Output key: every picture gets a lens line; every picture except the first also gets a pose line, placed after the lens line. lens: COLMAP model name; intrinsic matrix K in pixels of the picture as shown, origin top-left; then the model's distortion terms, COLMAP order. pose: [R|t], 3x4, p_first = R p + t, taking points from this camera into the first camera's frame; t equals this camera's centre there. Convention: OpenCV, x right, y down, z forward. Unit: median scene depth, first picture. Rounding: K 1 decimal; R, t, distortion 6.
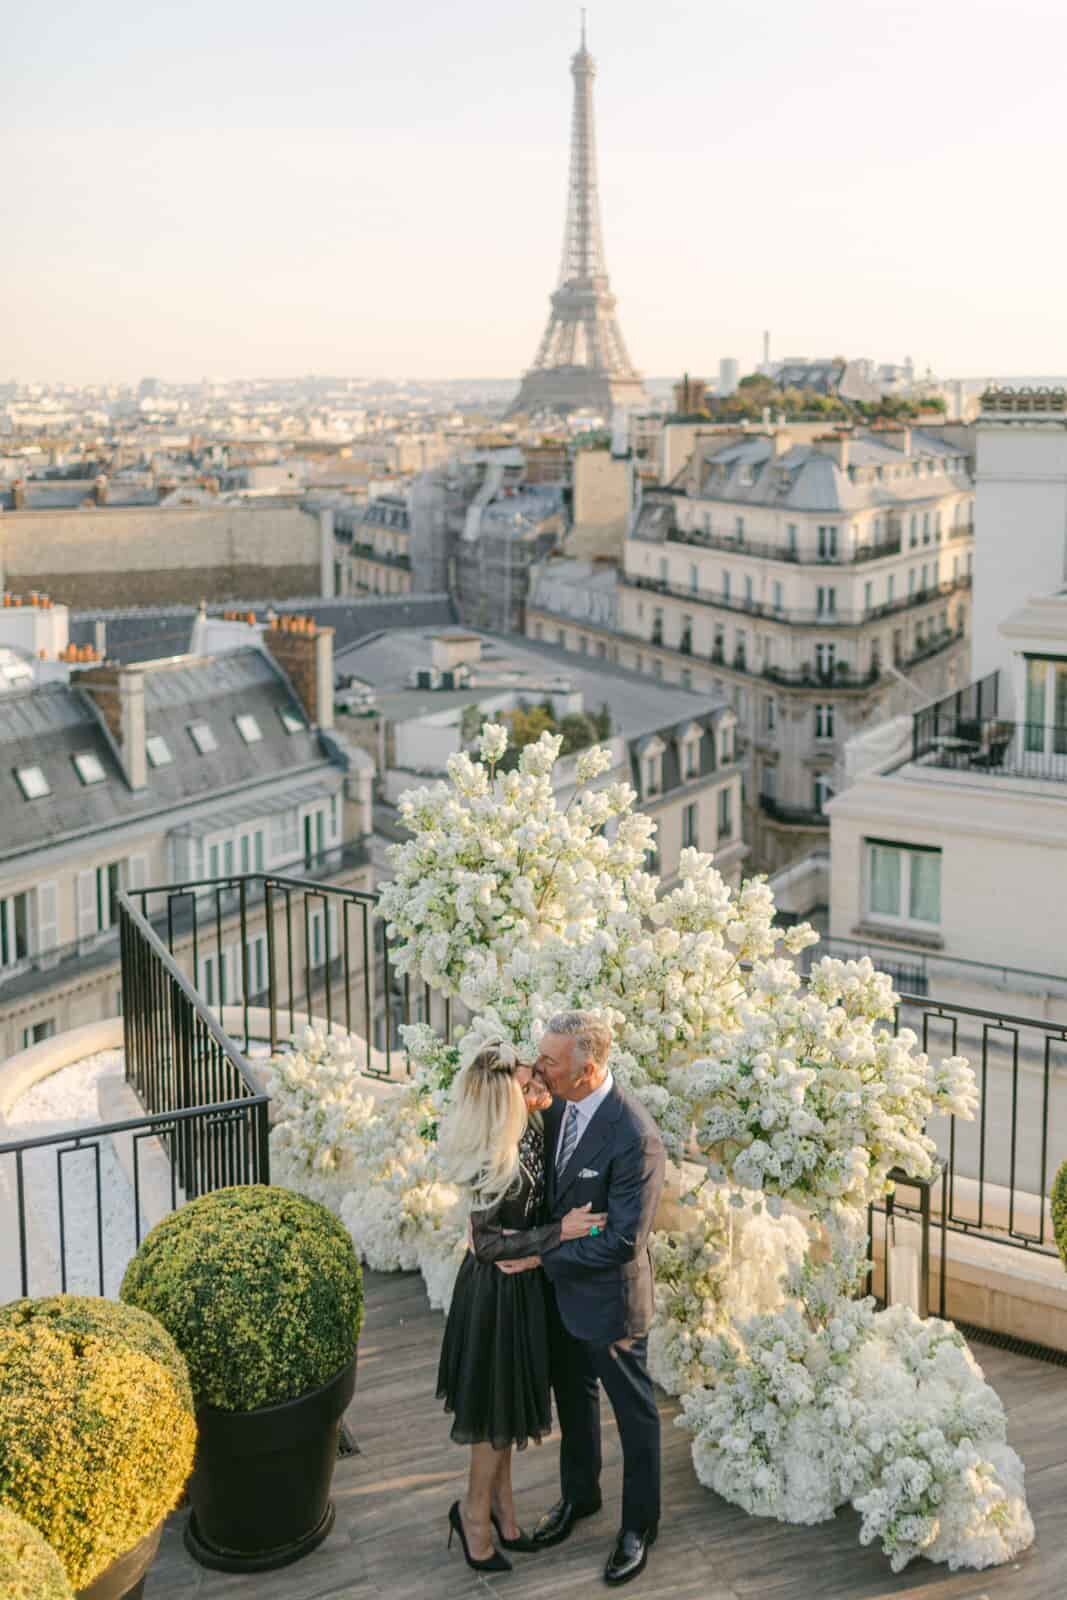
lens RADIAL K [[1919.9, 0, 533.5], [0, 1919.9, 800.0], [0, 0, 1]] dist [0.007273, -0.001103]
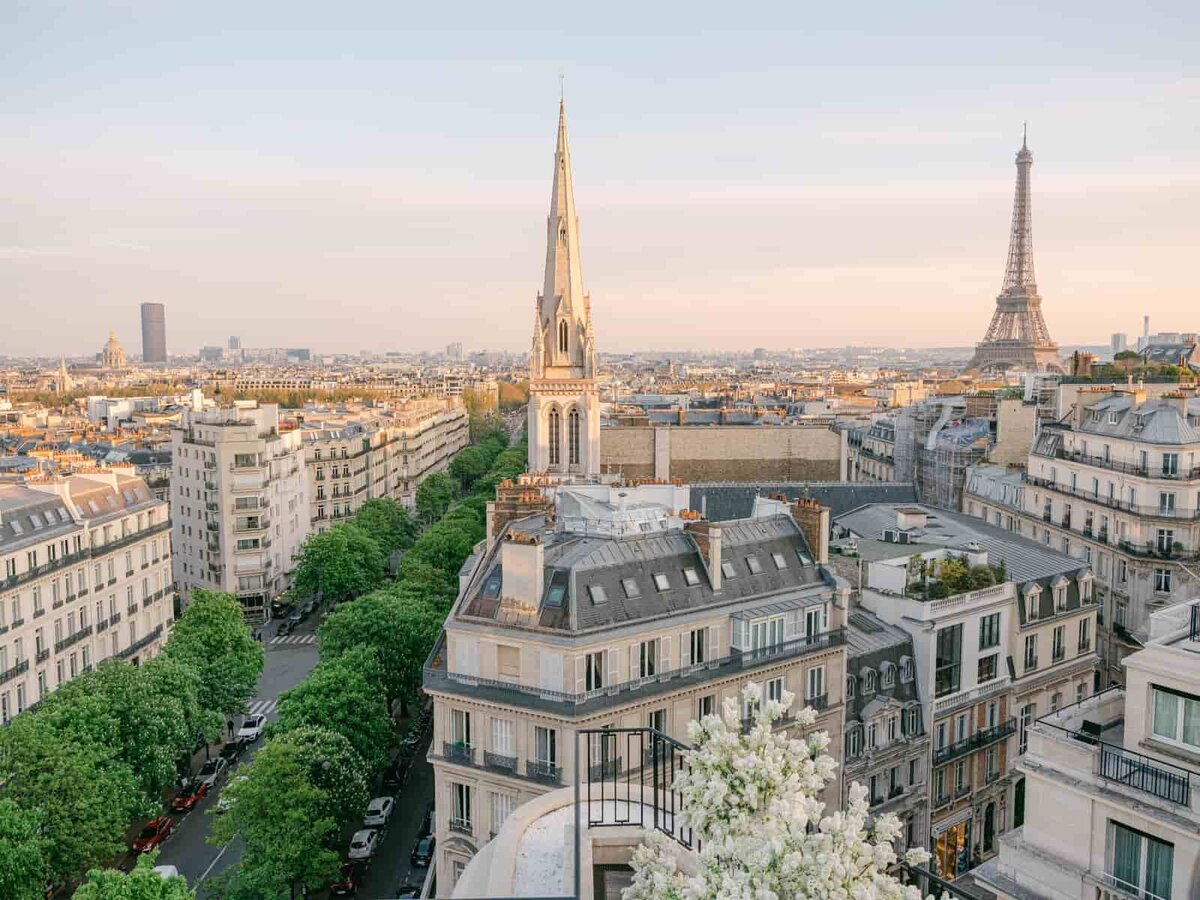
lens RADIAL K [[1061.0, 0, 600.0], [0, 1061.0, 450.0], [0, 0, 1]] dist [0.003336, -0.004497]
pose [[0.884895, 0.048133, -0.463298, 0.142022], [-0.055942, 0.998429, -0.003119, -0.116947], [0.462420, 0.028678, 0.886197, 0.046083]]
